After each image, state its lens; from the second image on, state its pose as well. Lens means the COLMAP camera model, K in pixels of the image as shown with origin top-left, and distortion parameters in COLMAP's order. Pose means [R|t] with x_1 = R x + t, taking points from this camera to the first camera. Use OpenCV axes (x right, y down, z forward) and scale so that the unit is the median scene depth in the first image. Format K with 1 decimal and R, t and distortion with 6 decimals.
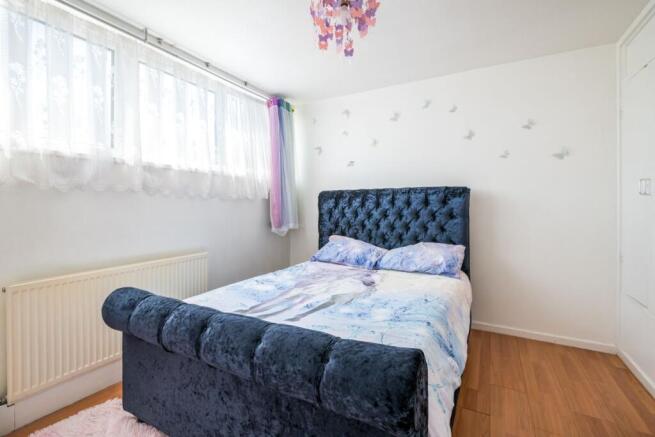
lens RADIAL K [[295.2, 0, 327.5], [0, 295.2, 218.5], [0, 0, 1]] dist [-0.018880, -0.000204]
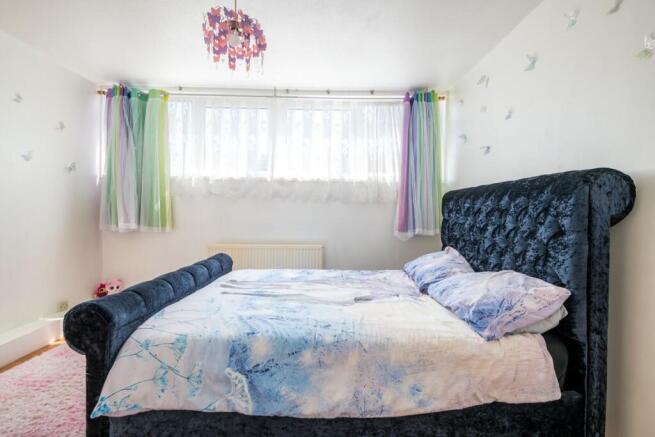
lens RADIAL K [[301.9, 0, 327.5], [0, 301.9, 218.5], [0, 0, 1]] dist [0.020234, -0.000275]
pose [[0.485646, 0.037135, -0.873366, 0.687078], [-0.047820, 0.998730, 0.015874, -0.018778], [0.872846, 0.034055, 0.486805, 0.387509]]
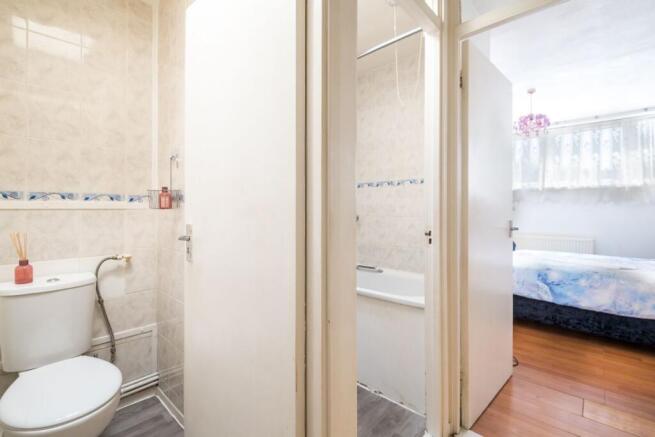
lens RADIAL K [[295.0, 0, 326.4], [0, 295.0, 205.9], [0, 0, 1]] dist [-0.017660, -0.000660]
pose [[-0.253201, -0.005373, -0.967399, 1.371398], [-0.038428, 0.999251, 0.004508, -0.012831], [0.966650, 0.038316, -0.253218, 0.032522]]
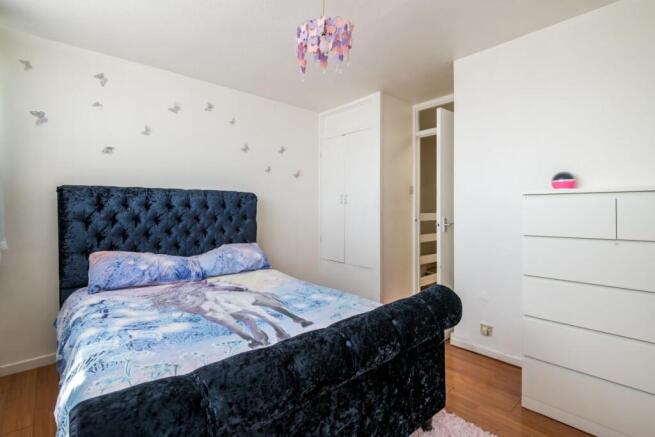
lens RADIAL K [[306.7, 0, 325.8], [0, 306.7, 207.3], [0, 0, 1]] dist [0.021076, -0.000028]
pose [[0.337646, 0.007267, 0.941245, -0.570643], [0.038001, 0.999050, -0.021345, -0.011687], [-0.940506, 0.042975, 0.337049, 0.308714]]
